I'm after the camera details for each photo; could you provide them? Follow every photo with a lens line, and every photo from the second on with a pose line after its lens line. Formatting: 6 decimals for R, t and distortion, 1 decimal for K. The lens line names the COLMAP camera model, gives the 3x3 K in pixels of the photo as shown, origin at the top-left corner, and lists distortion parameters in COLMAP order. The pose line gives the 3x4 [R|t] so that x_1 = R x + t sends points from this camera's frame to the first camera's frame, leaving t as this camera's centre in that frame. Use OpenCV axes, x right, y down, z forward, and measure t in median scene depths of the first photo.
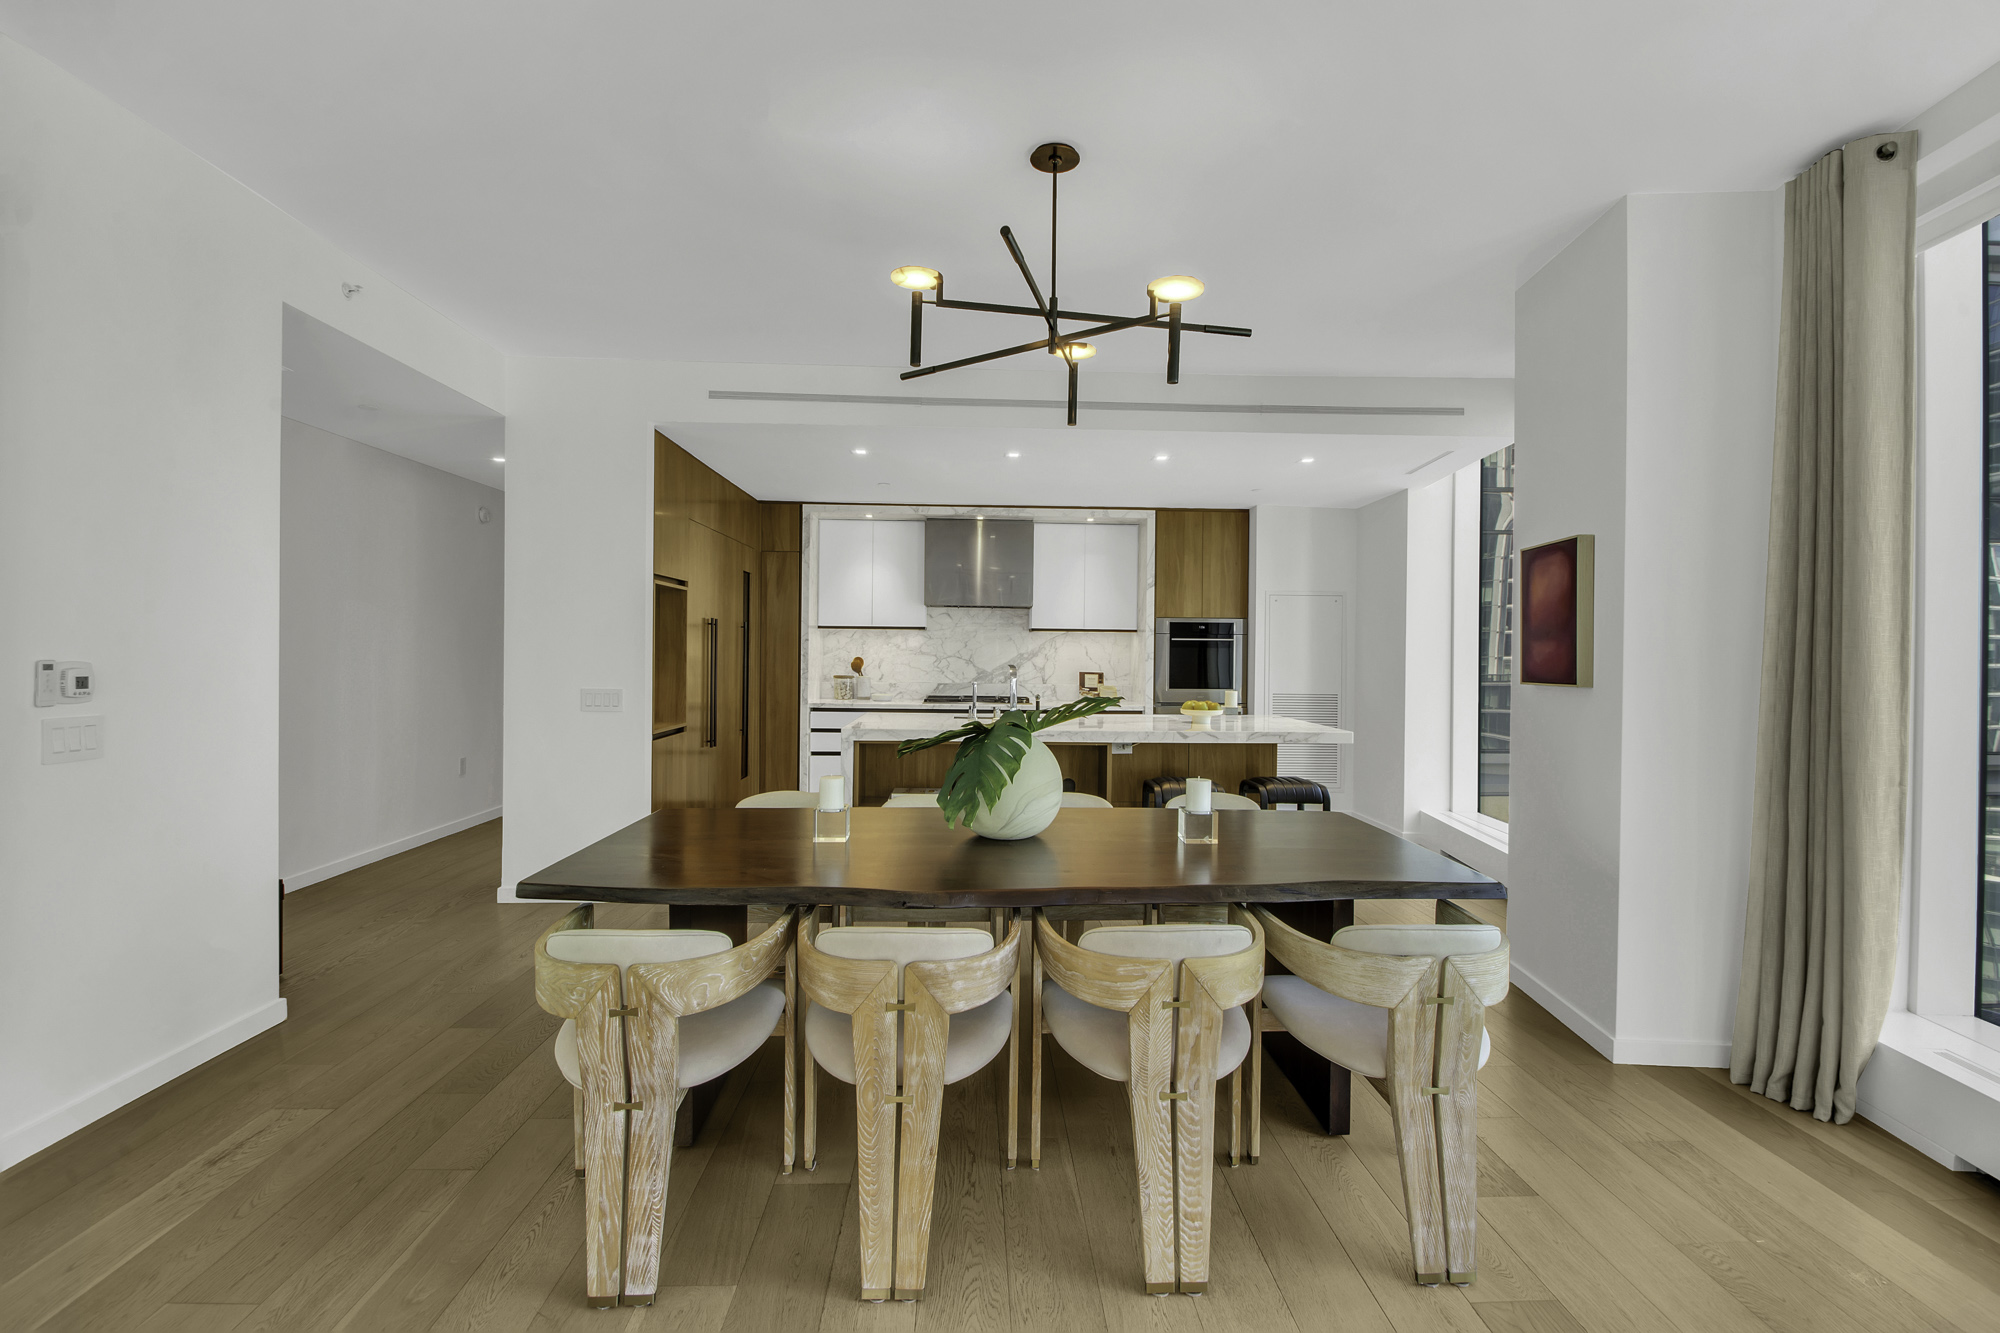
lens RADIAL K [[916.3, 0, 1040.8], [0, 916.3, 654.3], [0, 0, 1]] dist [-0.012178, -0.000077]
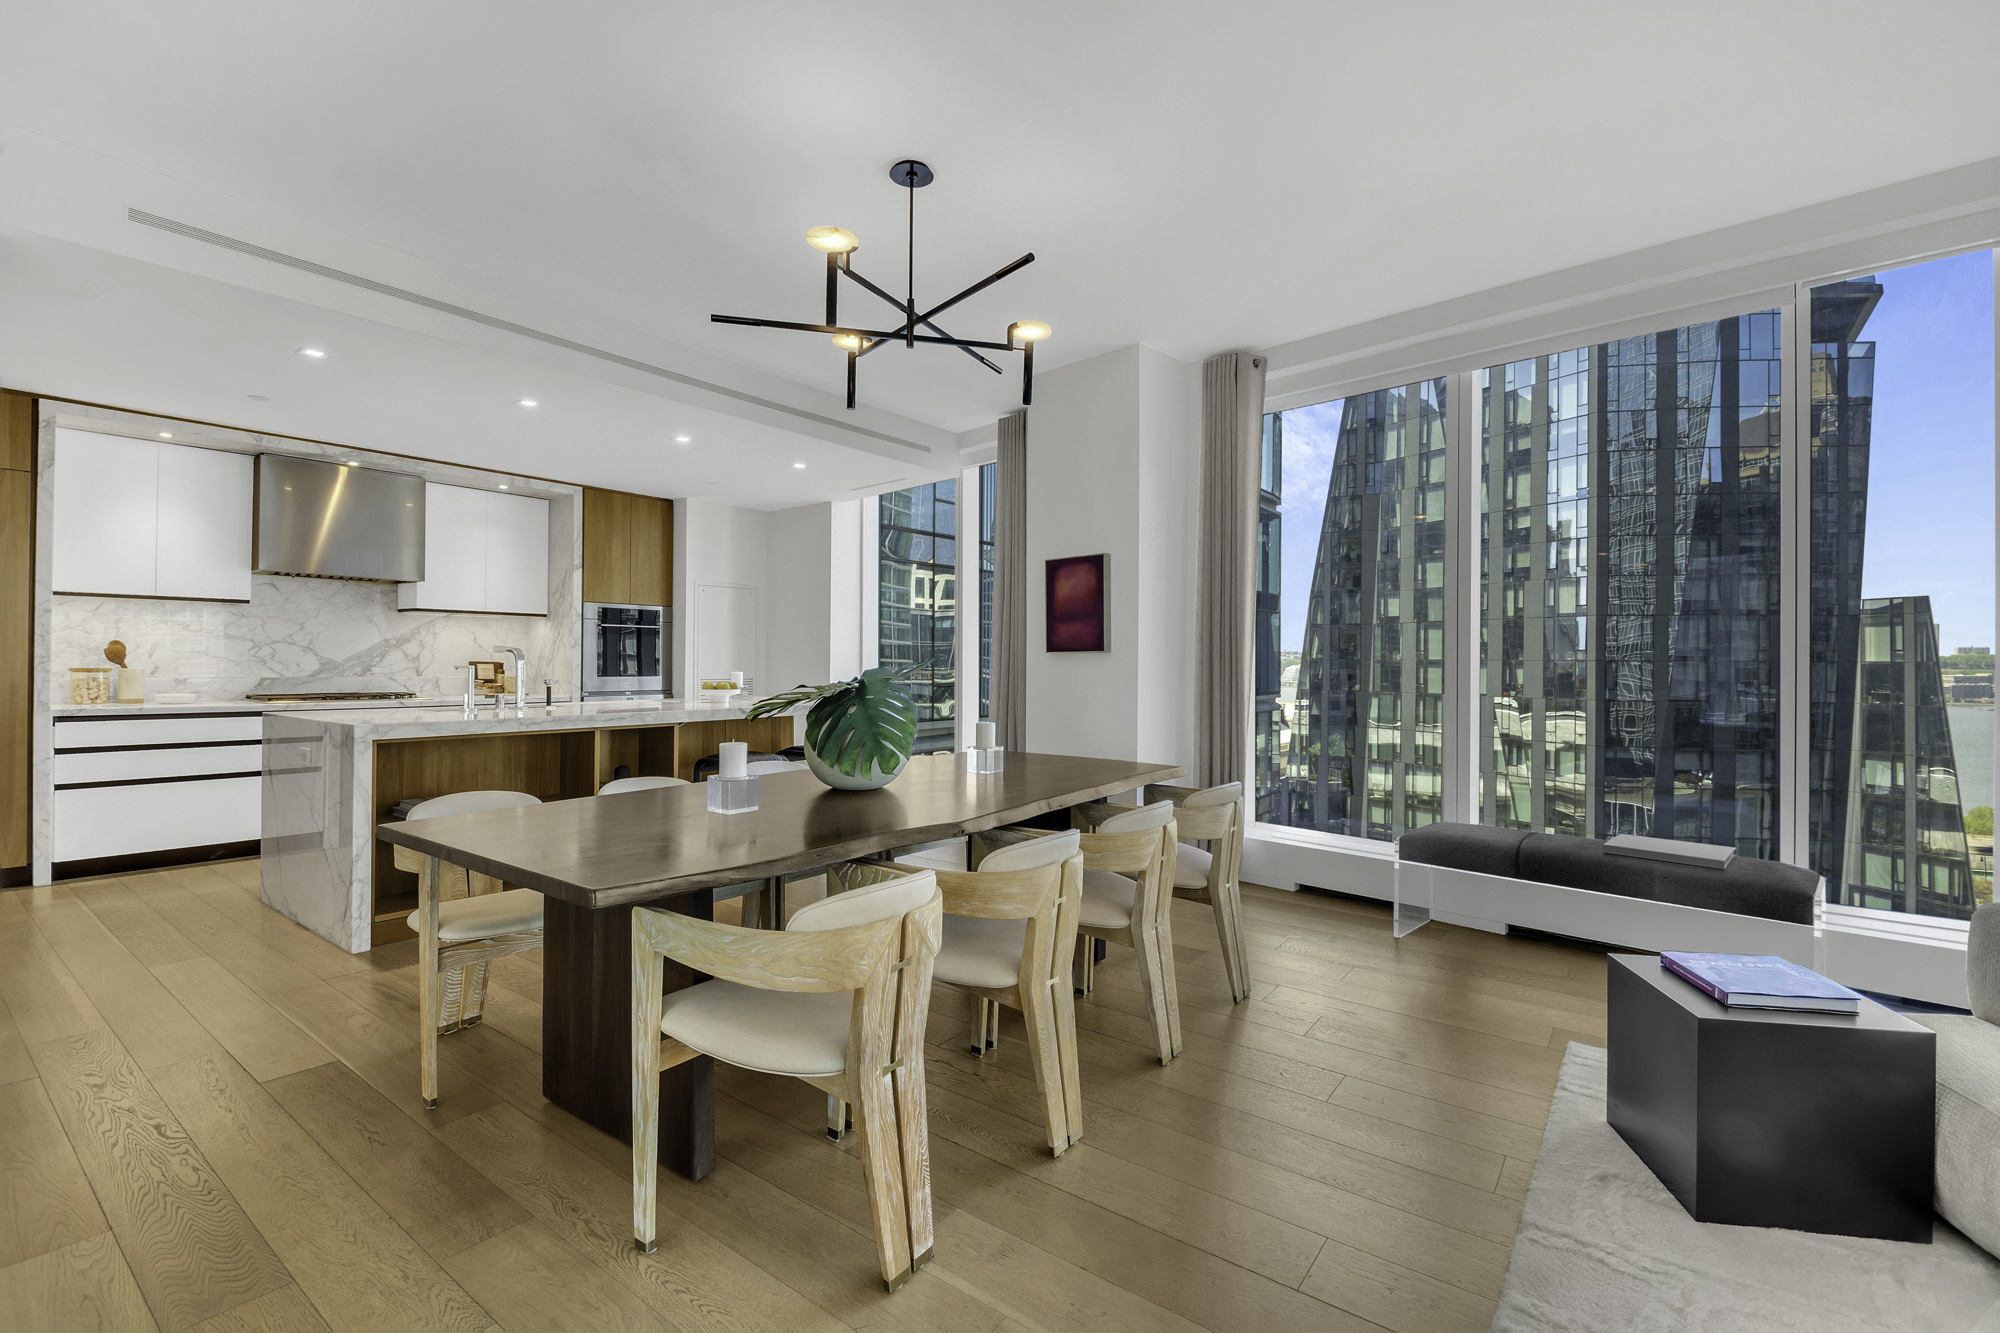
lens RADIAL K [[879.3, 0, 1004.7], [0, 879.3, 659.0], [0, 0, 1]] dist [0.010117, -0.012885]
pose [[0.629999, -0.004073, 0.776585, -0.303638], [0.005529, 0.999984, 0.000758, 0.020599], [-0.776576, 0.003816, 0.630012, 0.093320]]
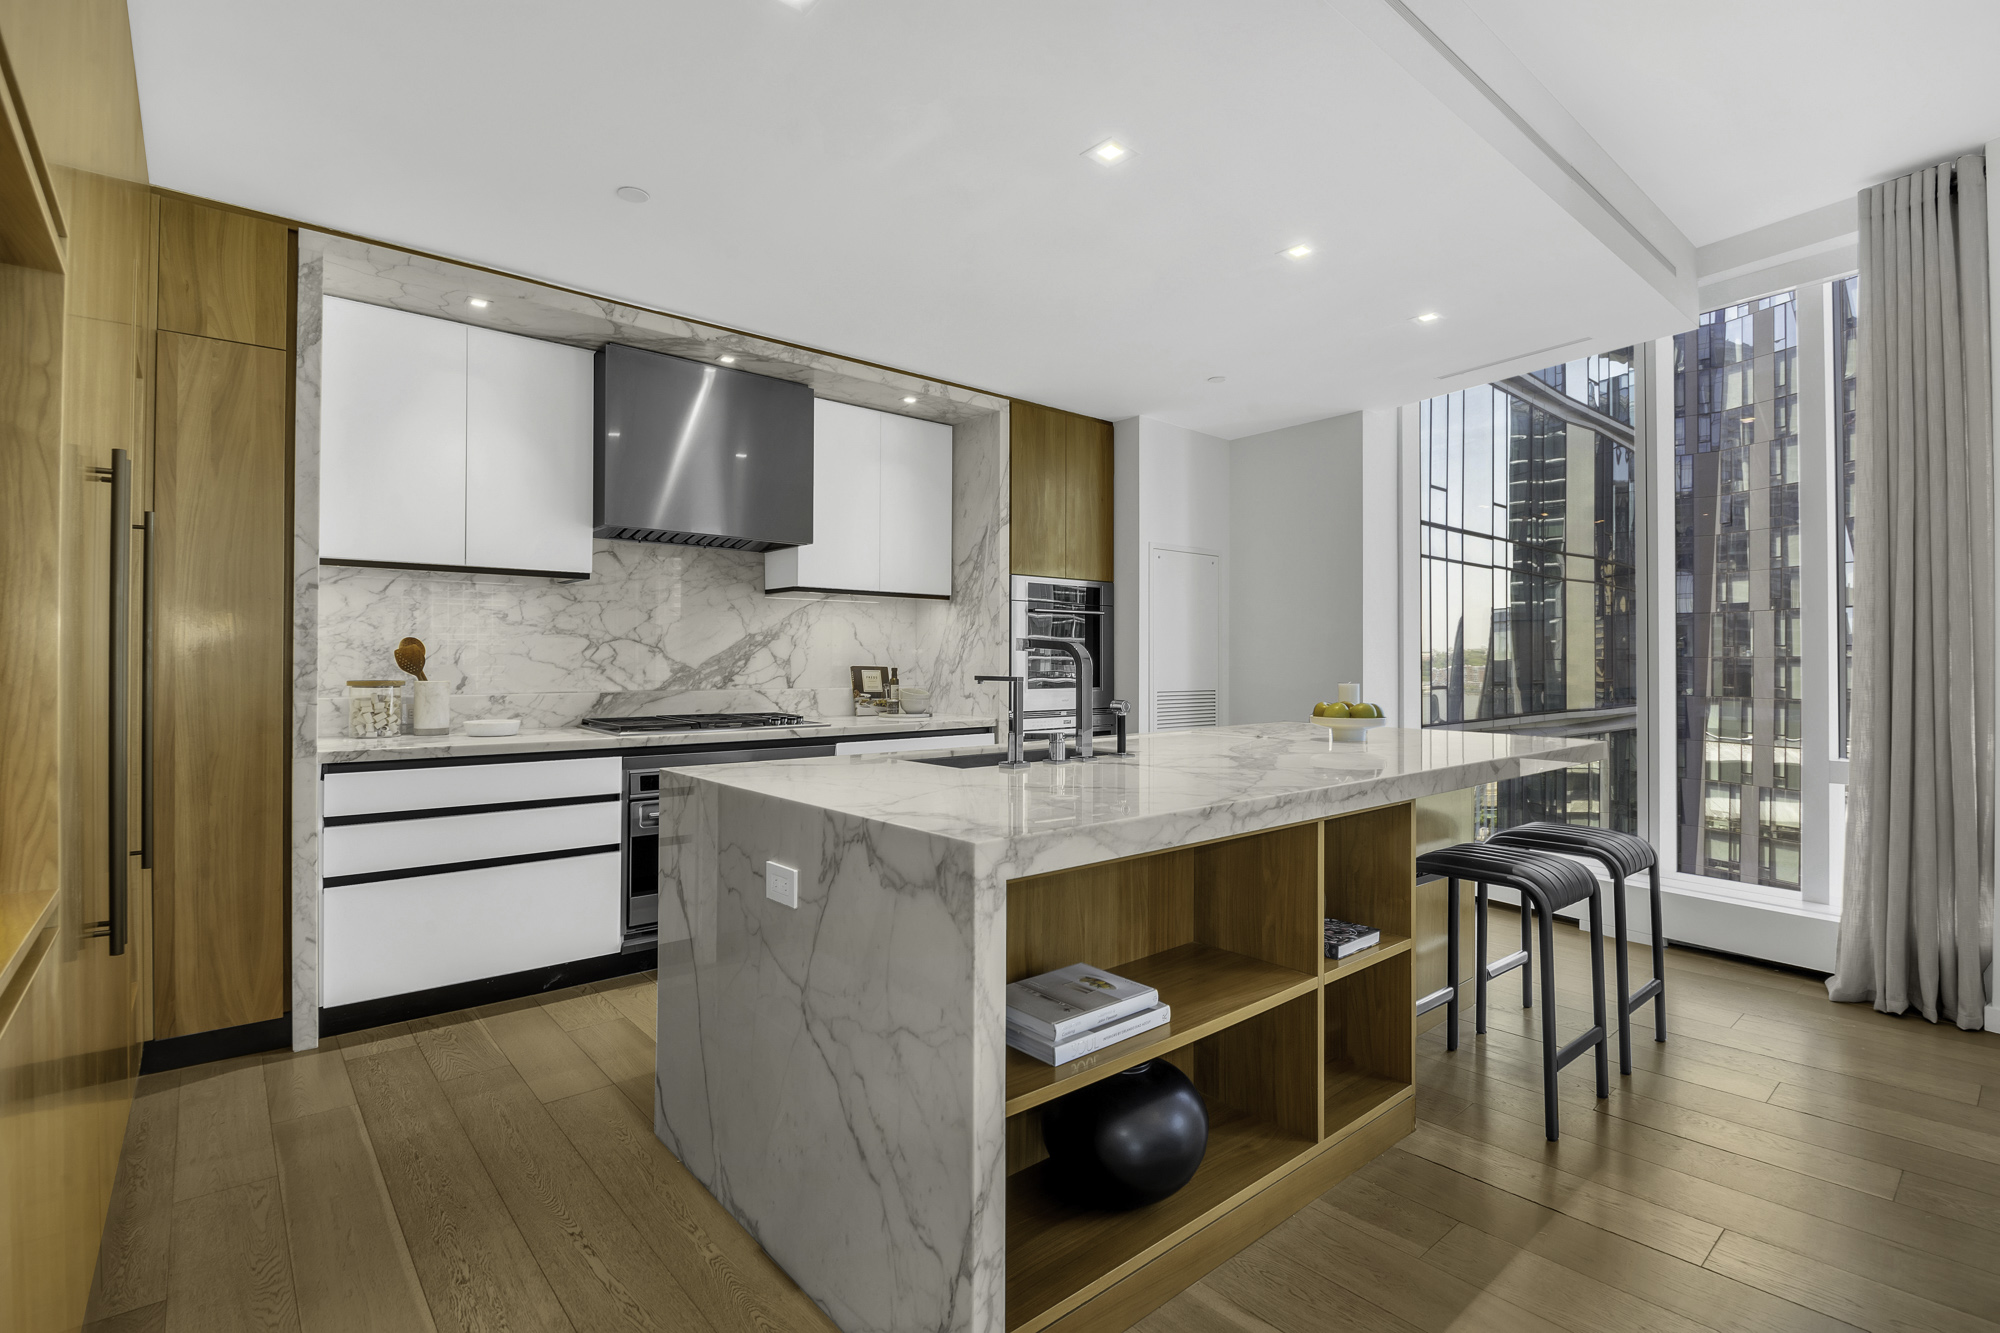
lens RADIAL K [[930.4, 0, 1007.5], [0, 930.4, 656.1], [0, 0, 1]] dist [0.025059, -0.030854]
pose [[0.782764, -0.006065, 0.622289, -0.267264], [0.011944, 0.999915, -0.005279, 0.018412], [-0.622204, 0.011565, 0.782770, 0.507816]]
